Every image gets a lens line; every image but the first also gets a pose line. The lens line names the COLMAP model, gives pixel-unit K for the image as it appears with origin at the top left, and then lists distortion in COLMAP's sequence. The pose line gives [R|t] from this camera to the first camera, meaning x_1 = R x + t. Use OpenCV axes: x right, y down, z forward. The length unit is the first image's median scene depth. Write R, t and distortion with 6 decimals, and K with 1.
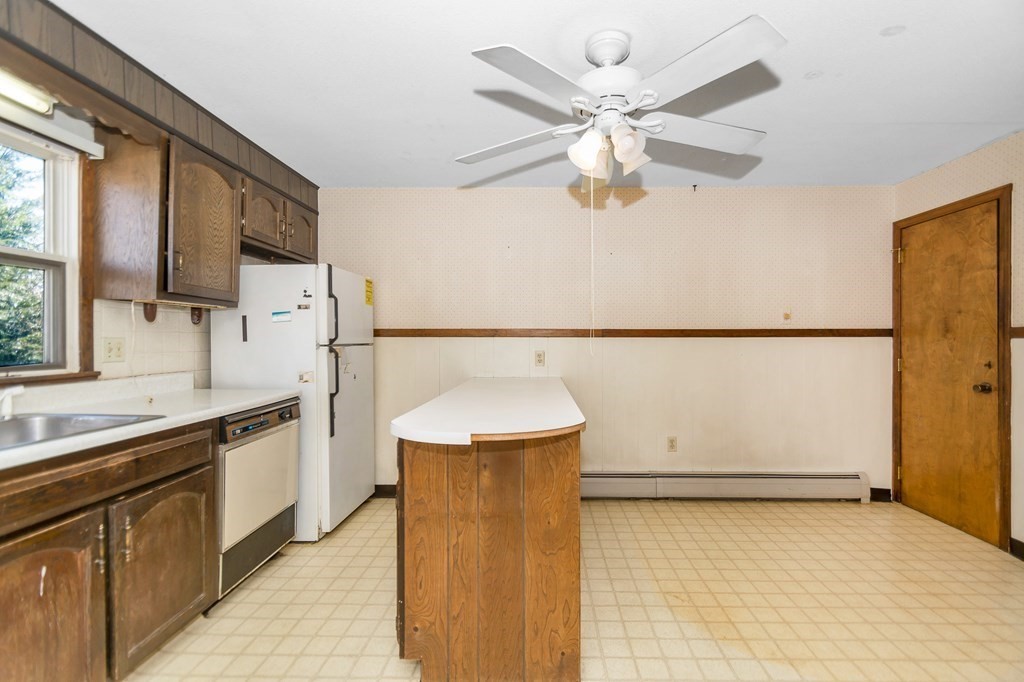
lens RADIAL K [[472.0, 0, 530.7], [0, 472.0, 348.5], [0, 0, 1]] dist [0.014678, -0.006275]
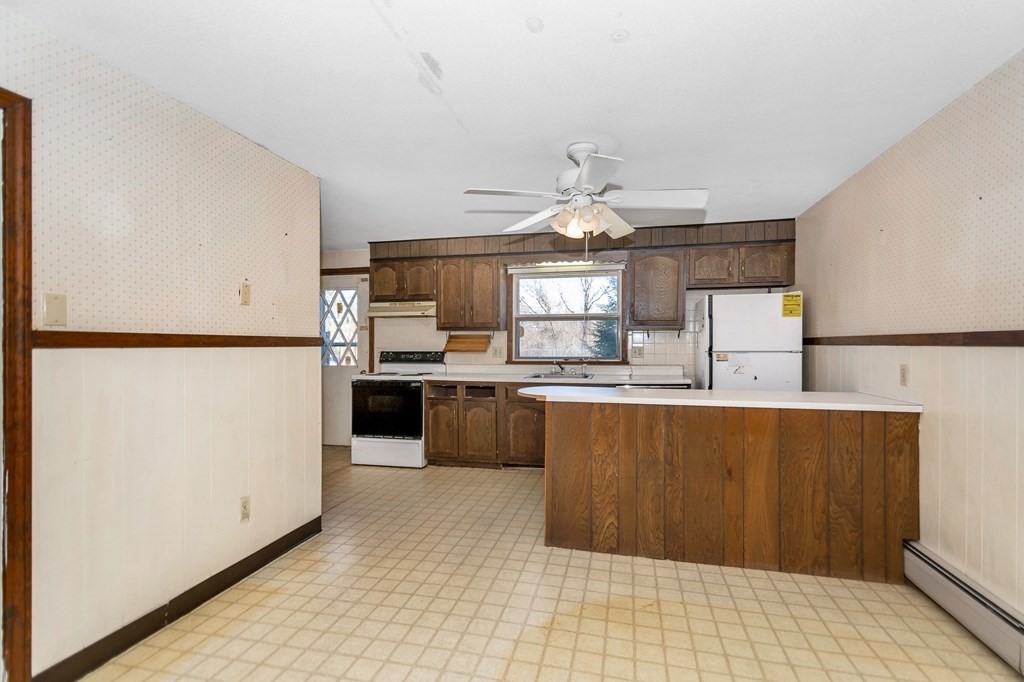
lens RADIAL K [[472.0, 0, 523.9], [0, 472.0, 355.3], [0, 0, 1]] dist [0.014678, -0.006275]
pose [[-0.221377, 0.023125, -0.974914, 1.074106], [-0.014119, 0.999538, 0.026915, -0.025912], [0.975086, 0.019723, -0.220948, 0.759804]]
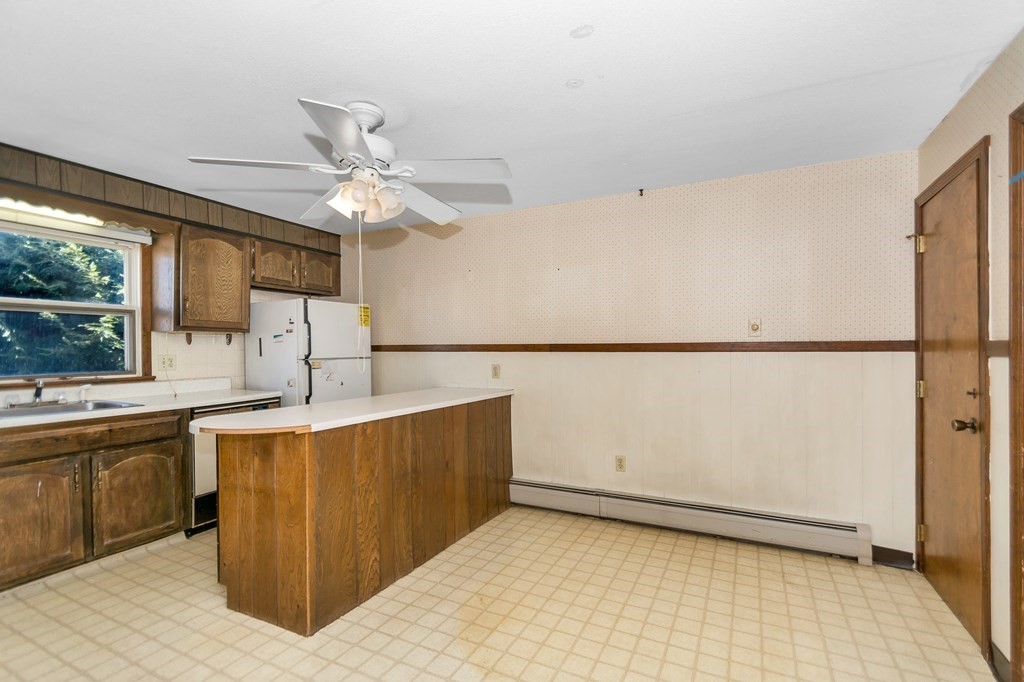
lens RADIAL K [[472.0, 0, 513.0], [0, 472.0, 359.4], [0, 0, 1]] dist [0.014678, -0.006275]
pose [[0.899151, 0.006540, -0.437589, 0.667191], [-0.003382, 0.999962, 0.007997, -0.019259], [0.437625, -0.005711, 0.899140, 0.062255]]
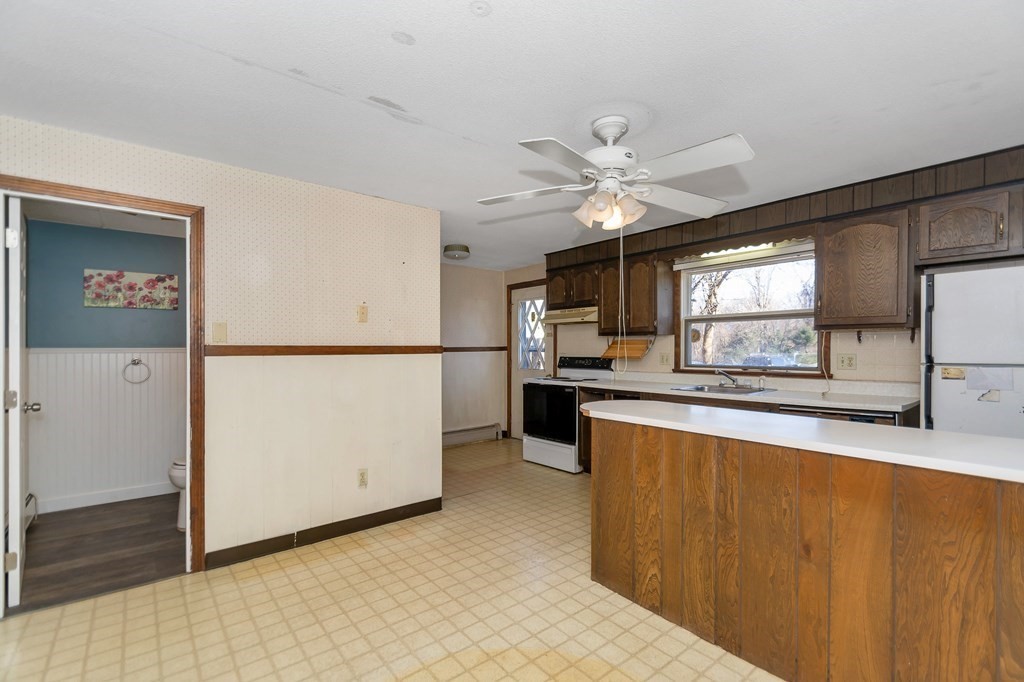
lens RADIAL K [[472.0, 0, 507.0], [0, 472.0, 356.6], [0, 0, 1]] dist [0.014678, -0.006275]
pose [[-0.780115, 0.014008, -0.625479, 0.762485], [-0.006654, 0.999507, 0.030683, -0.042622], [0.625601, 0.028098, -0.779637, 1.189993]]
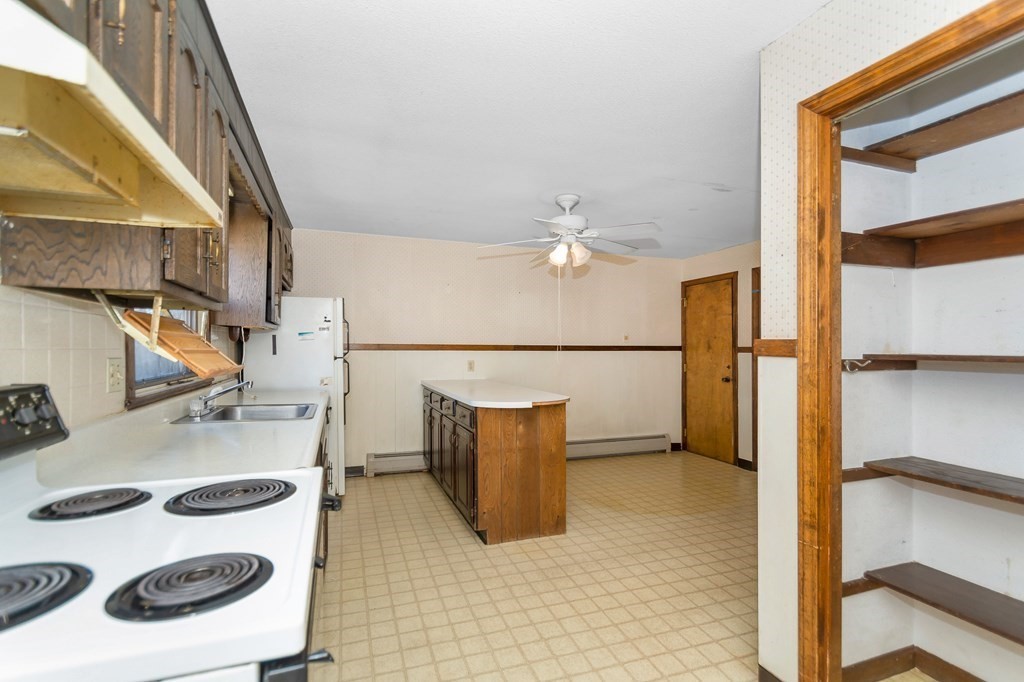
lens RADIAL K [[487.7, 0, 522.2], [0, 487.7, 355.9], [0, 0, 1]] dist [0.007338, -0.001533]
pose [[0.932574, -0.003041, 0.360965, -0.462381], [0.003568, 0.999993, -0.000794, -0.009393], [-0.360961, 0.002028, 0.932579, -0.479807]]
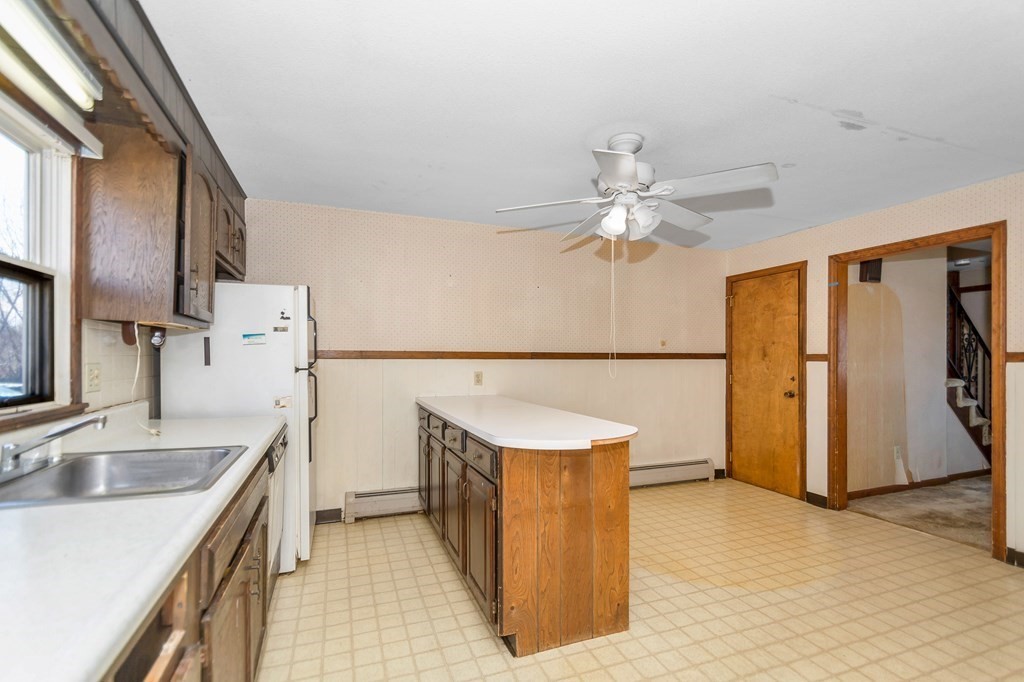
lens RADIAL K [[472.0, 0, 518.8], [0, 472.0, 363.9], [0, 0, 1]] dist [0.014678, -0.006275]
pose [[0.928733, -0.003351, 0.370734, -0.393790], [0.003578, 0.999994, 0.000076, -0.015708], [-0.370732, 0.001256, 0.928739, -0.070891]]
